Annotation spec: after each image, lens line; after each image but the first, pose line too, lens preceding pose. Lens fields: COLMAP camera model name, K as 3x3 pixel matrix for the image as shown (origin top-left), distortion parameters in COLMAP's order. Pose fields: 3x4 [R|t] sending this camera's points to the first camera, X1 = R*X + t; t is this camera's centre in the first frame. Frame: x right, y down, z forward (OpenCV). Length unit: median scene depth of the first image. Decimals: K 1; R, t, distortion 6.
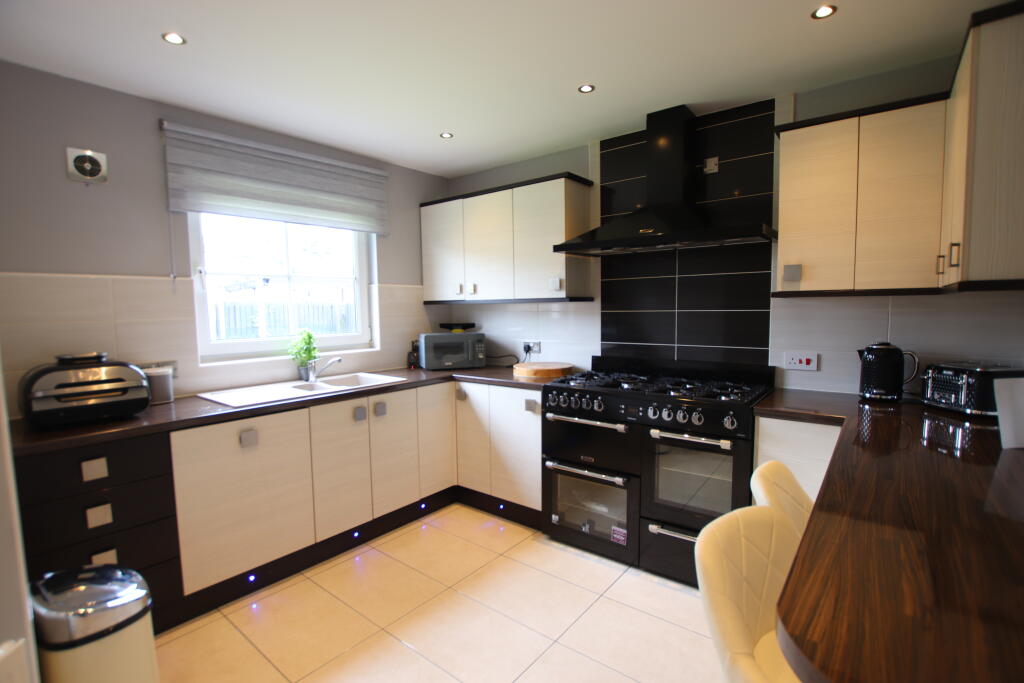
lens RADIAL K [[474.9, 0, 511.8], [0, 474.9, 346.0], [0, 0, 1]] dist [-0.024704, 0.000253]
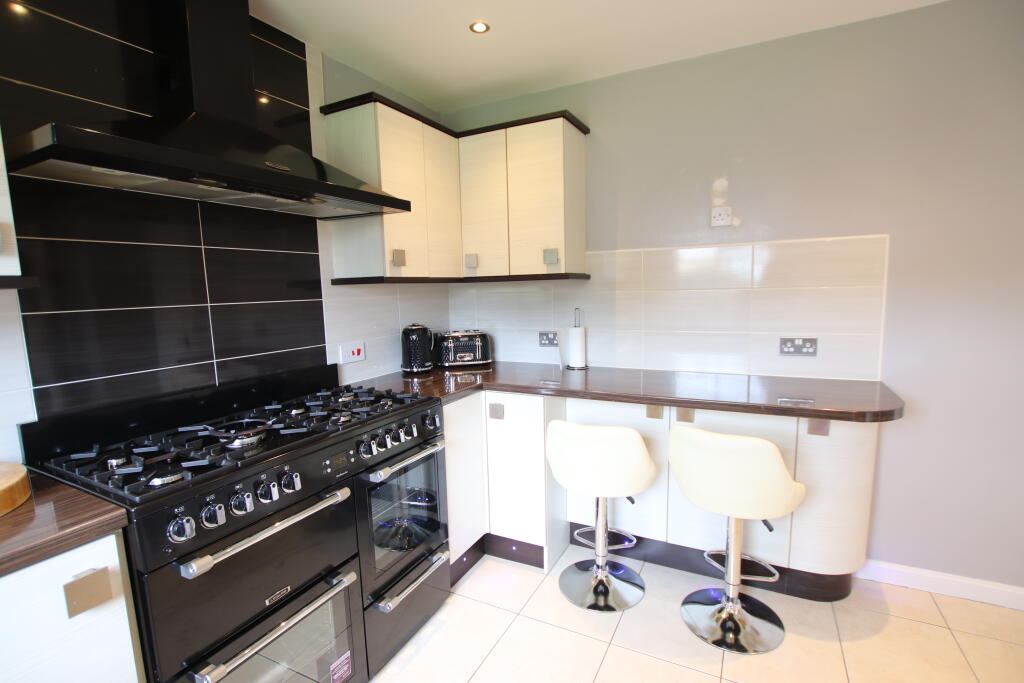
lens RADIAL K [[474.9, 0, 511.8], [0, 474.9, 346.0], [0, 0, 1]] dist [-0.024704, 0.000253]
pose [[-0.195659, -0.101897, 0.975364, -0.375750], [0.109093, 0.986153, 0.124908, -0.065286], [-0.974585, 0.130845, -0.181833, 0.861945]]
